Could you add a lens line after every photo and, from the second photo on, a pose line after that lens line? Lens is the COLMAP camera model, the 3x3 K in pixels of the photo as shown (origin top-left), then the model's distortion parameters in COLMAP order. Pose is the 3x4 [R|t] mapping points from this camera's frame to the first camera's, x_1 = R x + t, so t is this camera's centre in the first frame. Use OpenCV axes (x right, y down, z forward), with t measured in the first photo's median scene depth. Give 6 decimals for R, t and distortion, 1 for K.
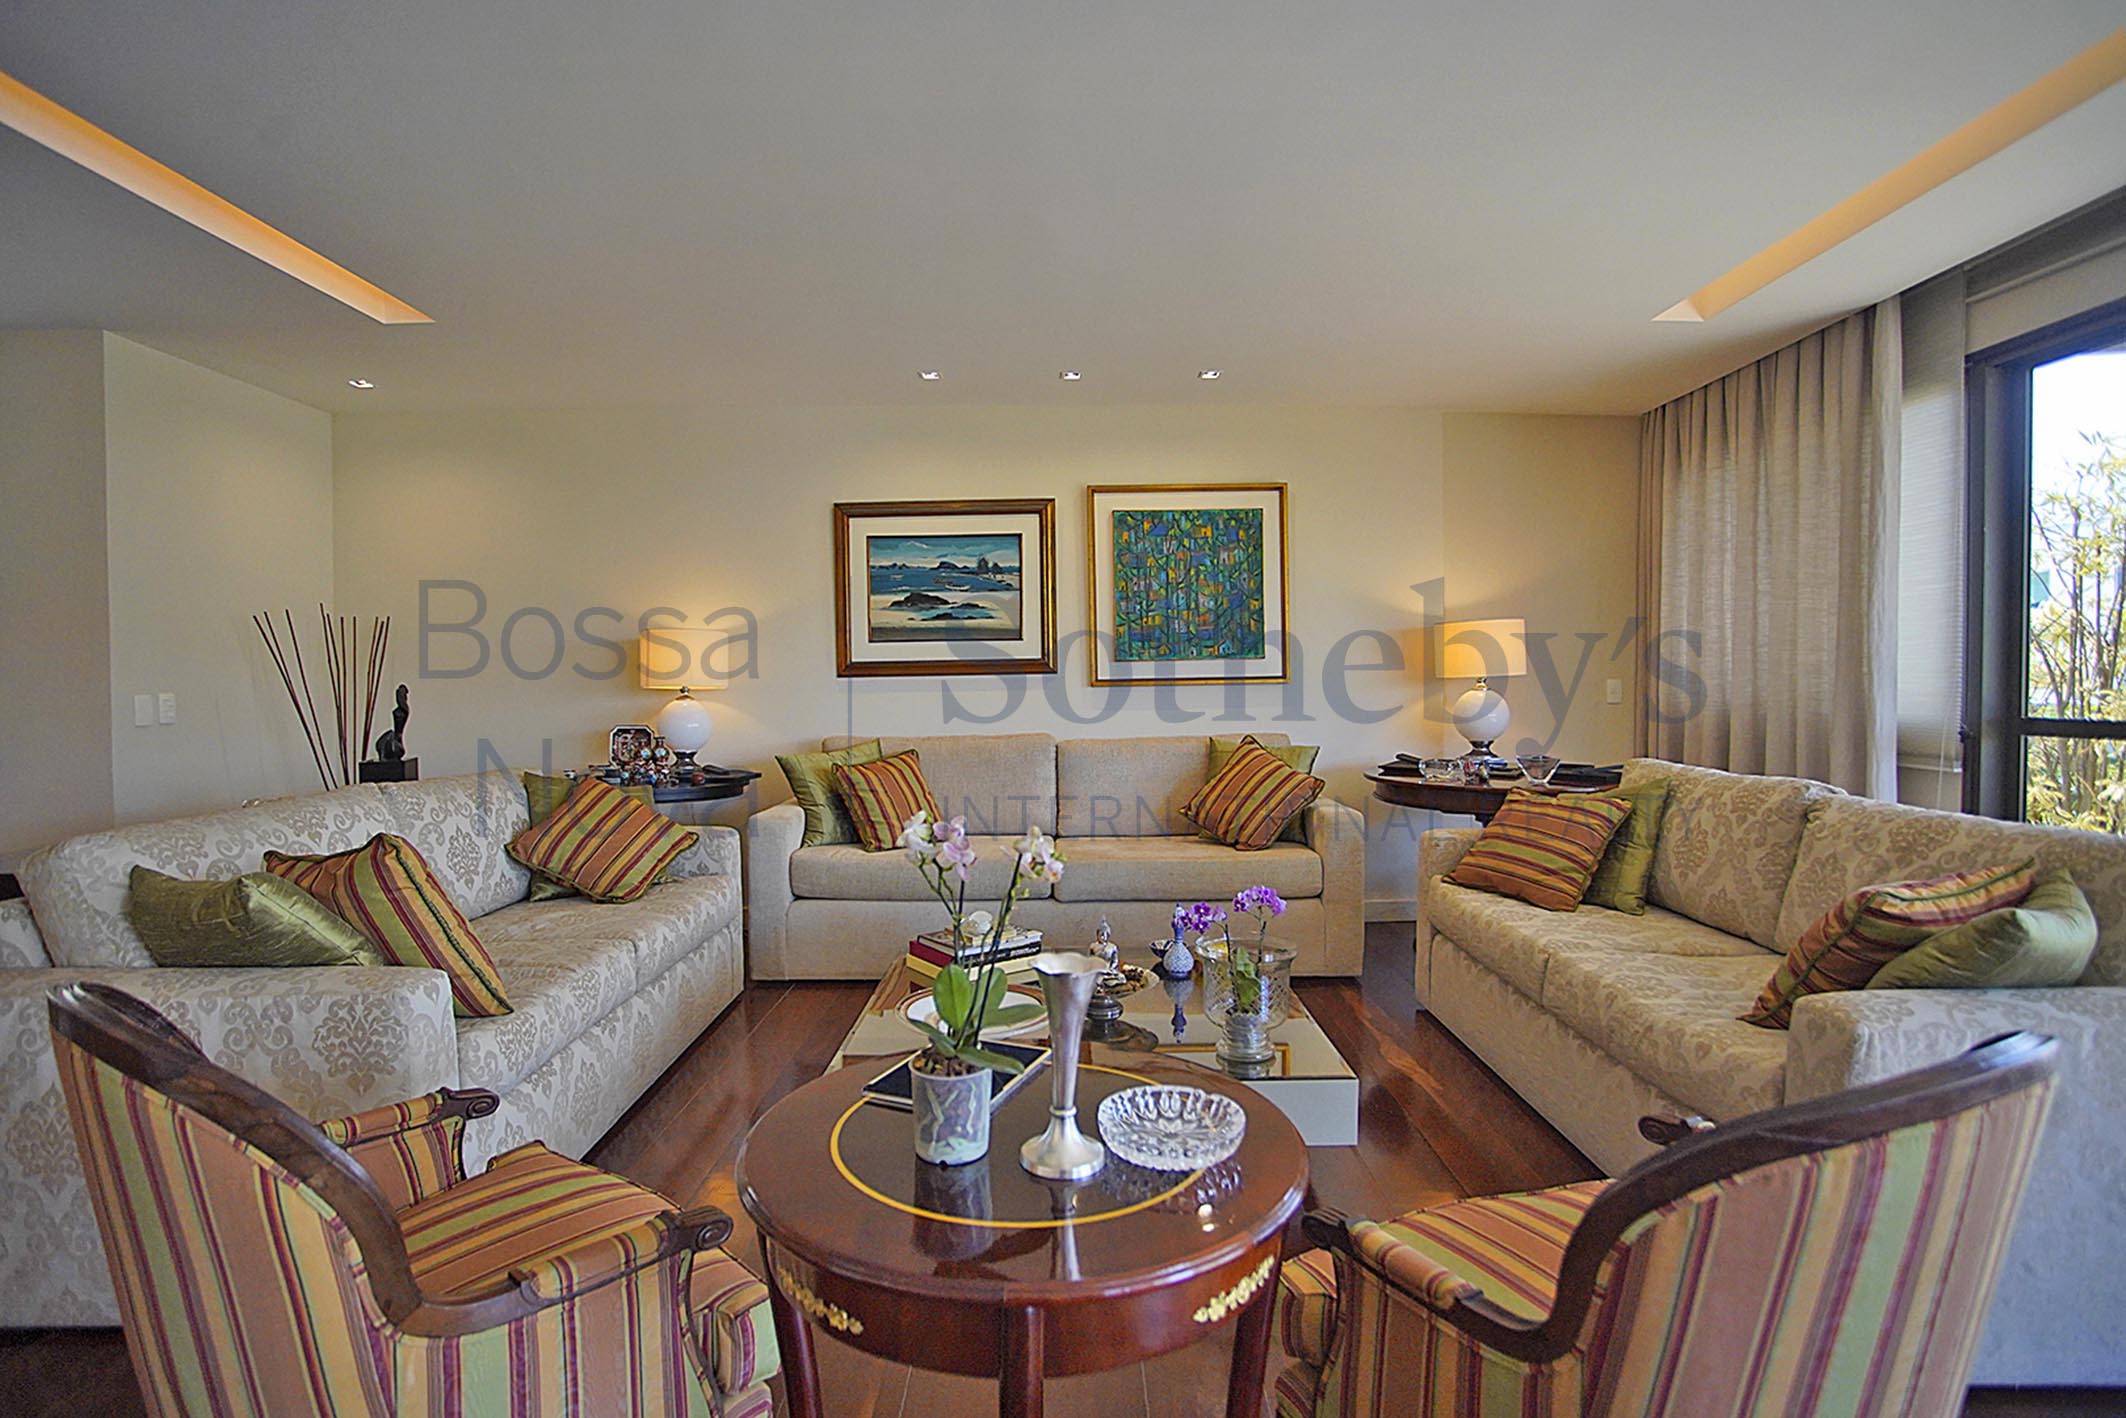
lens RADIAL K [[1052.6, 0, 1050.1], [0, 1052.6, 712.8], [0, 0, 1]] dist [-0.068154, 0.031324]
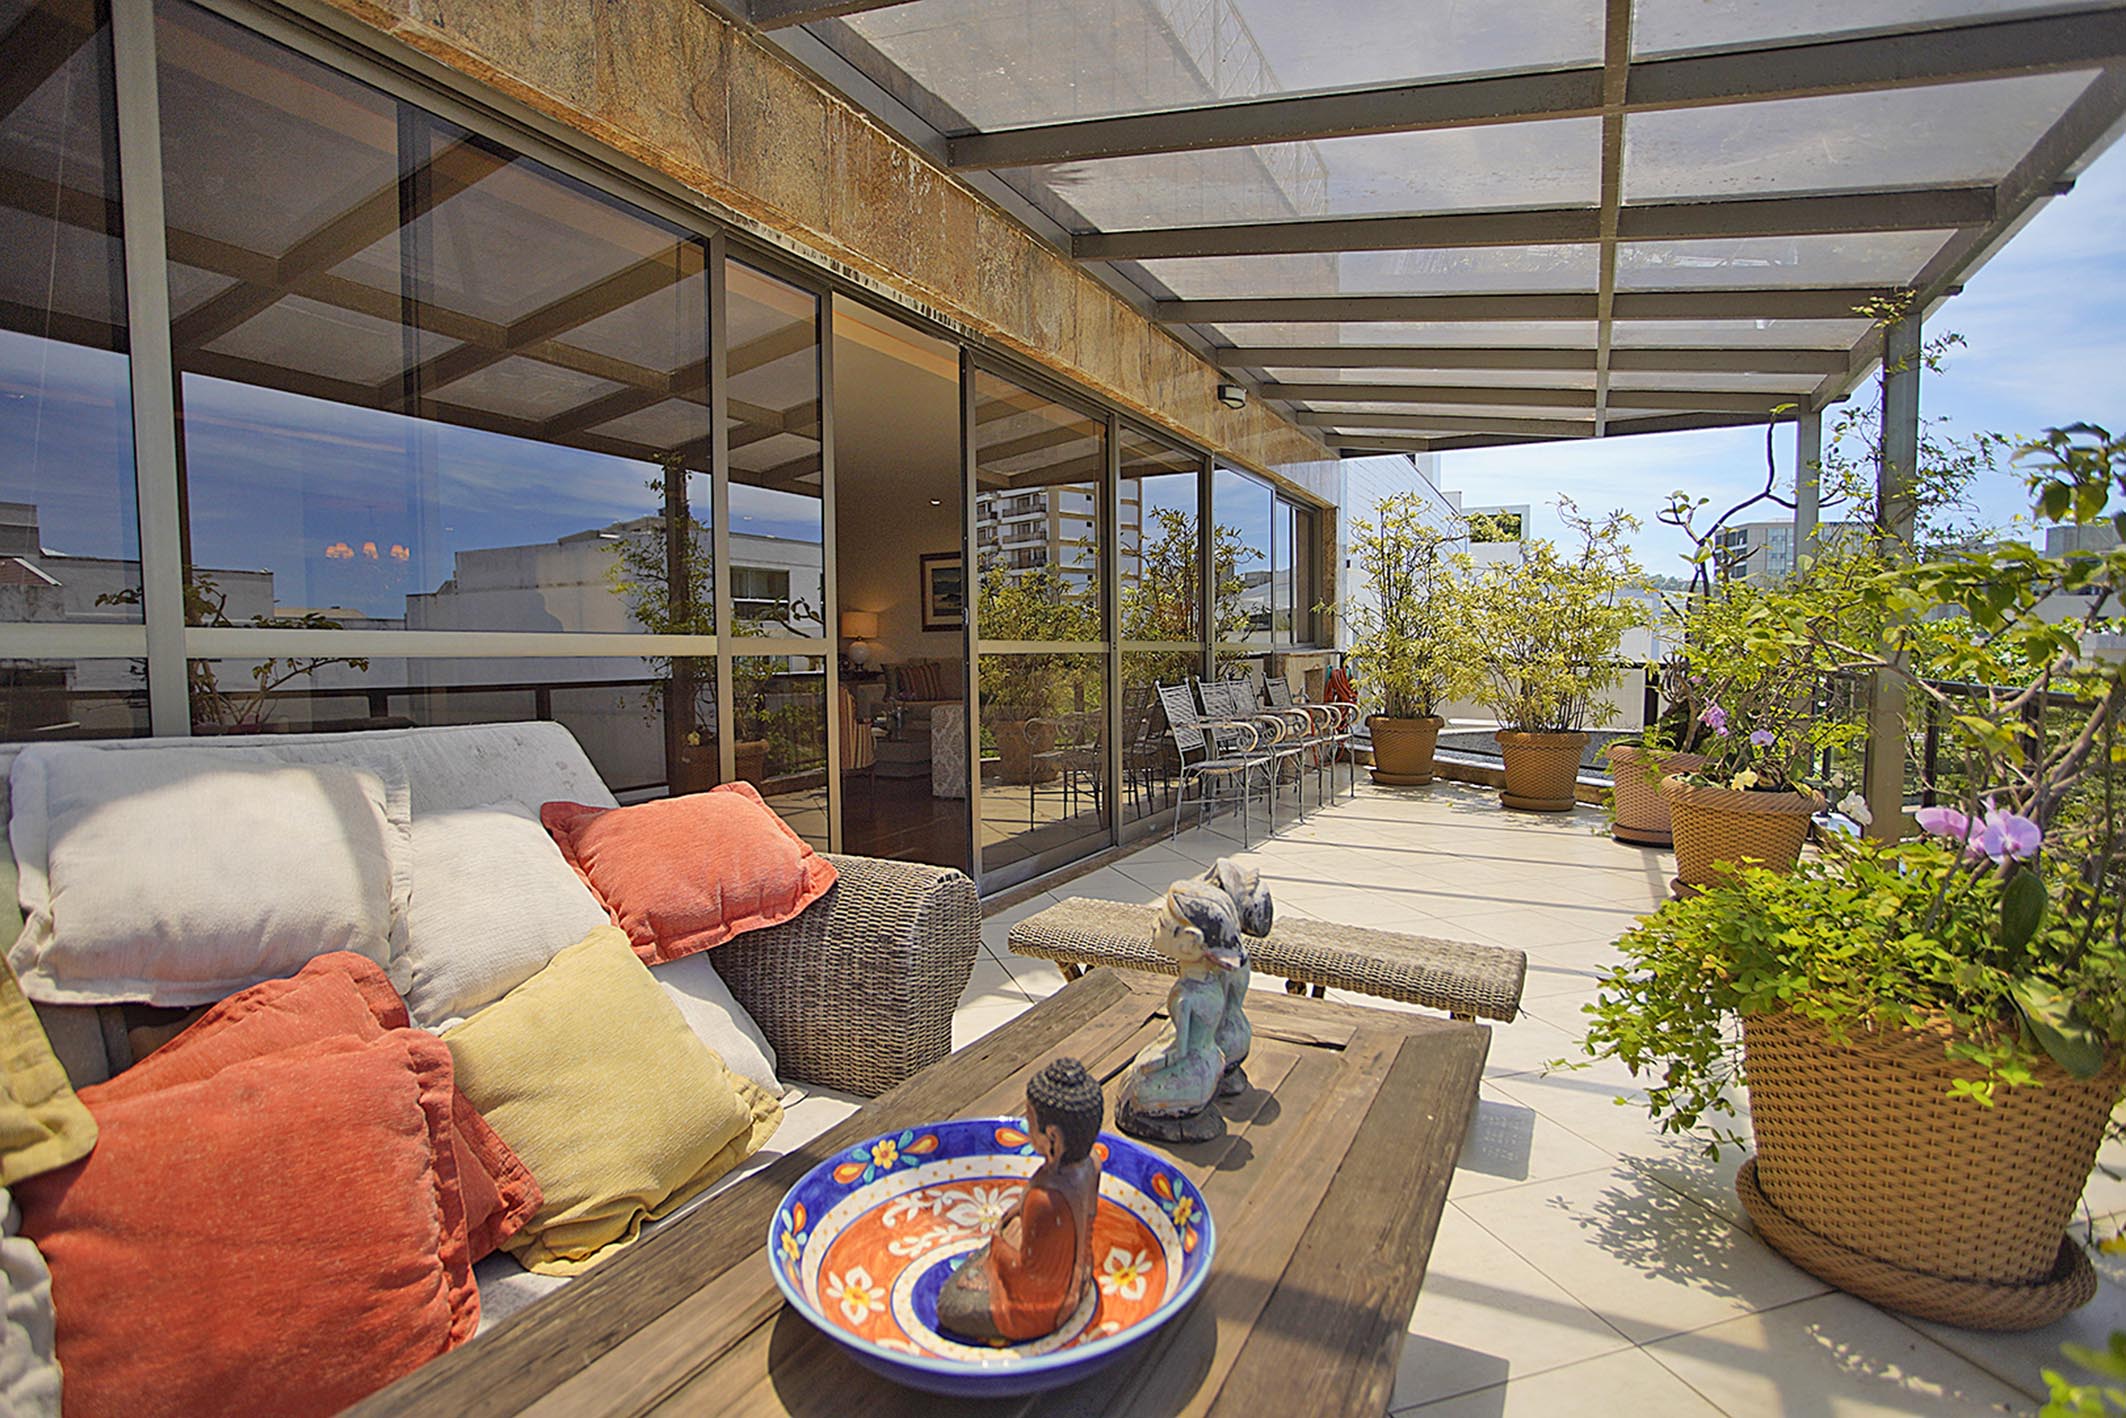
lens RADIAL K [[1052.6, 0, 1050.1], [0, 1052.6, 712.8], [0, 0, 1]] dist [-0.068154, 0.031324]
pose [[0.892866, 0.033277, -0.449091, 1.070177], [-0.018352, 0.999126, 0.037548, 0.050562], [0.449949, -0.025284, 0.892696, -0.899444]]
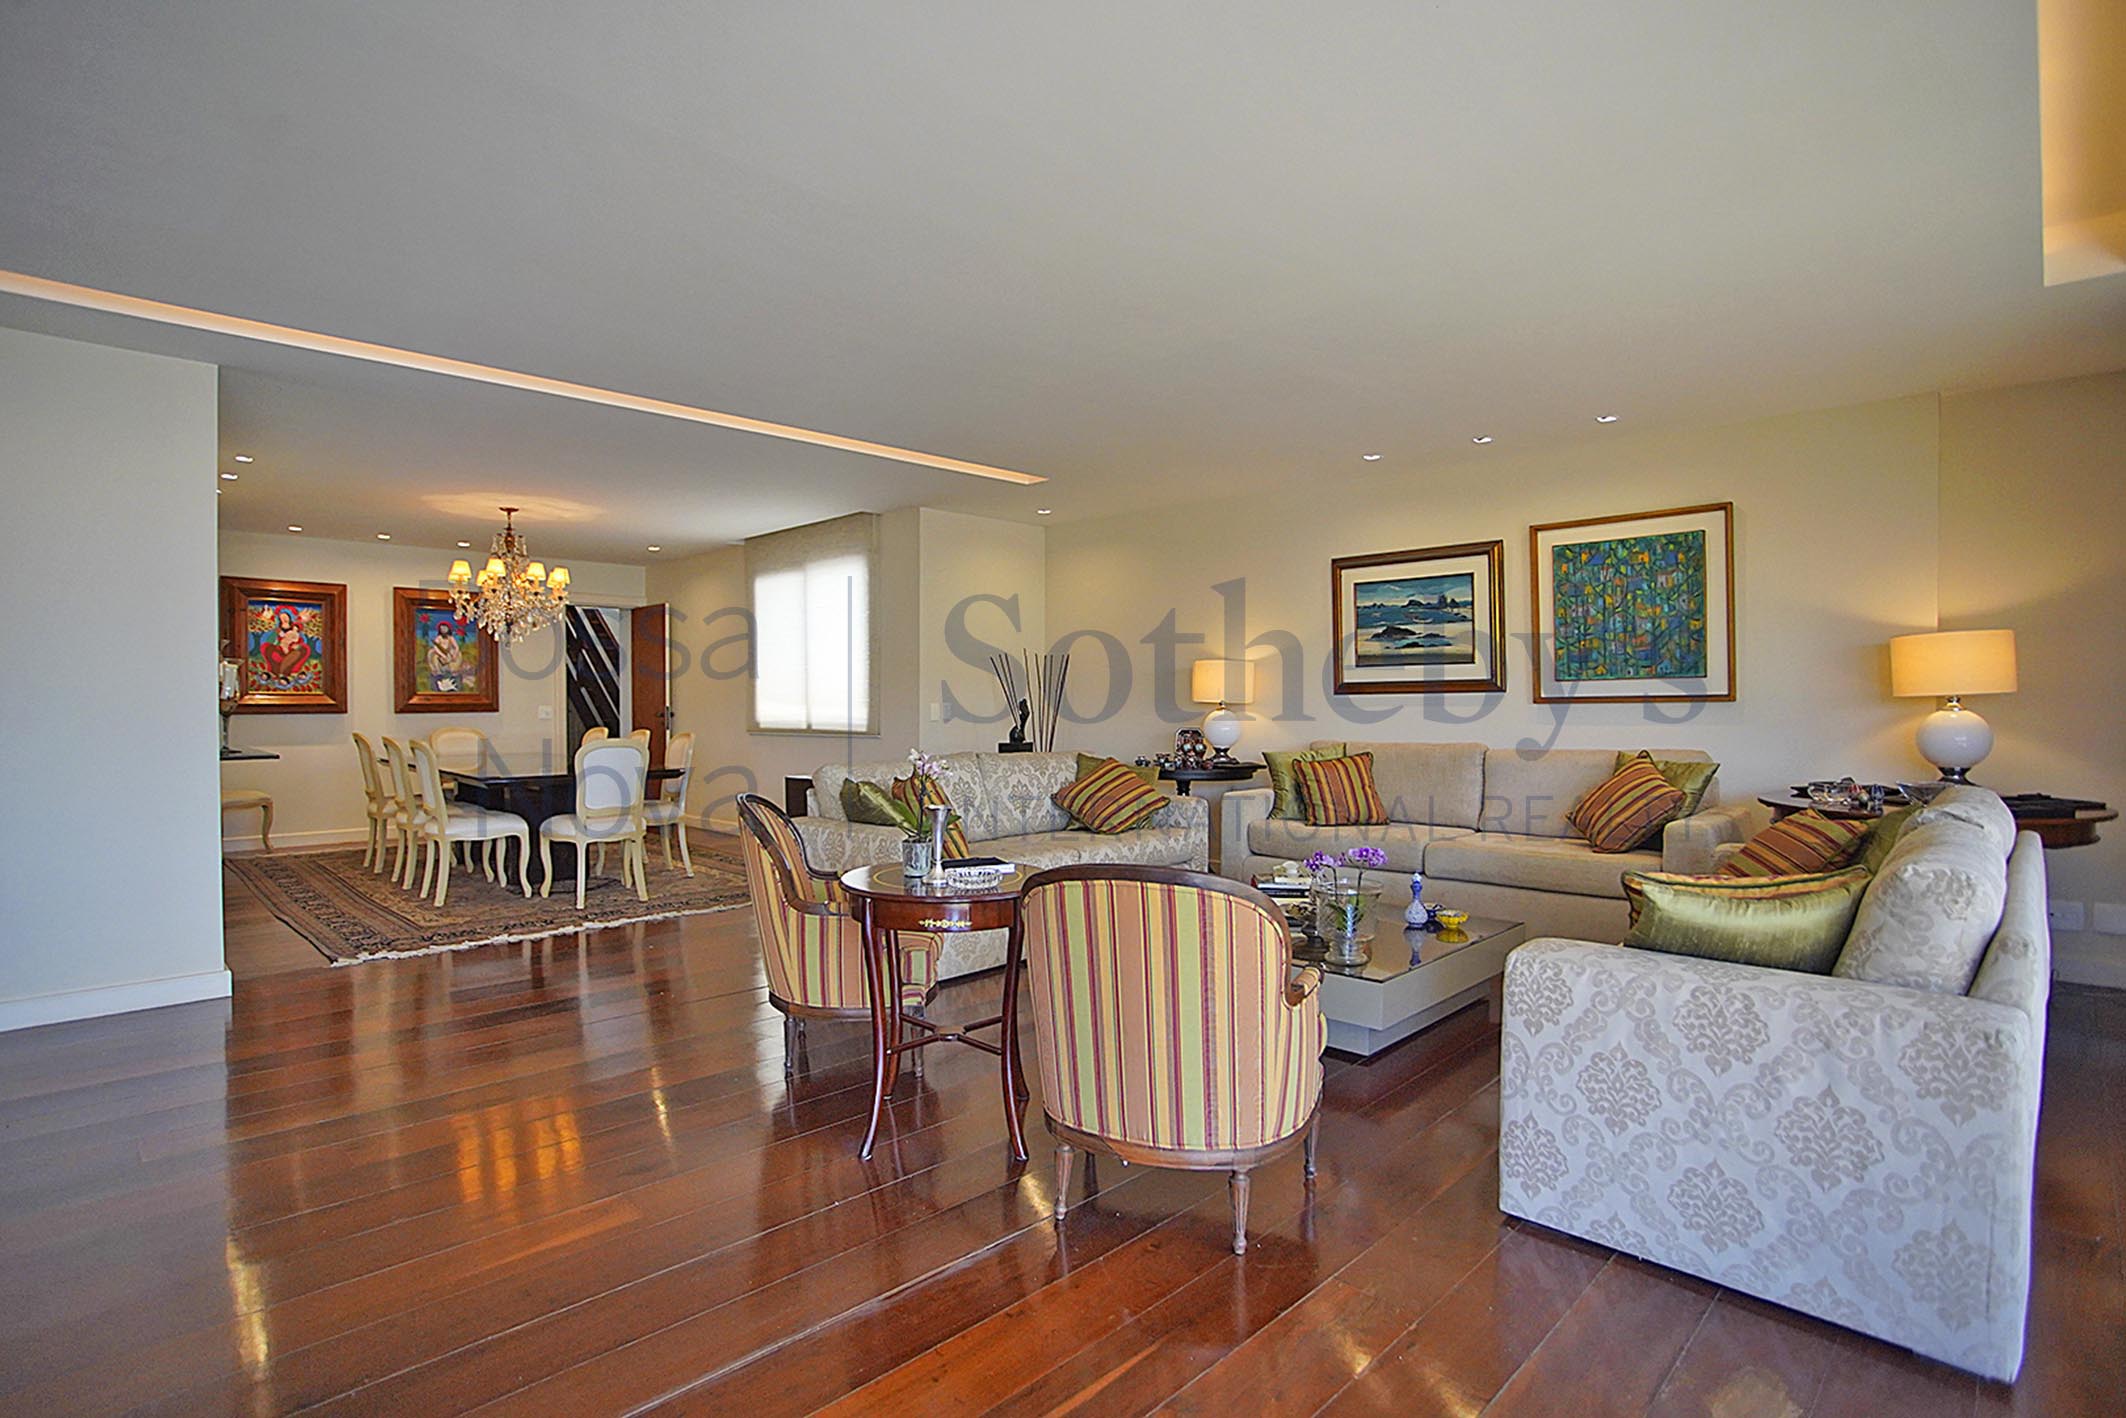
lens RADIAL K [[1052.6, 0, 1050.1], [0, 1052.6, 712.8], [0, 0, 1]] dist [-0.068154, 0.031324]
pose [[0.714350, 0.013652, -0.699656, 0.449911], [-0.022504, 0.999741, -0.003469, 0.000474], [0.699427, 0.018223, 0.714472, -0.156382]]
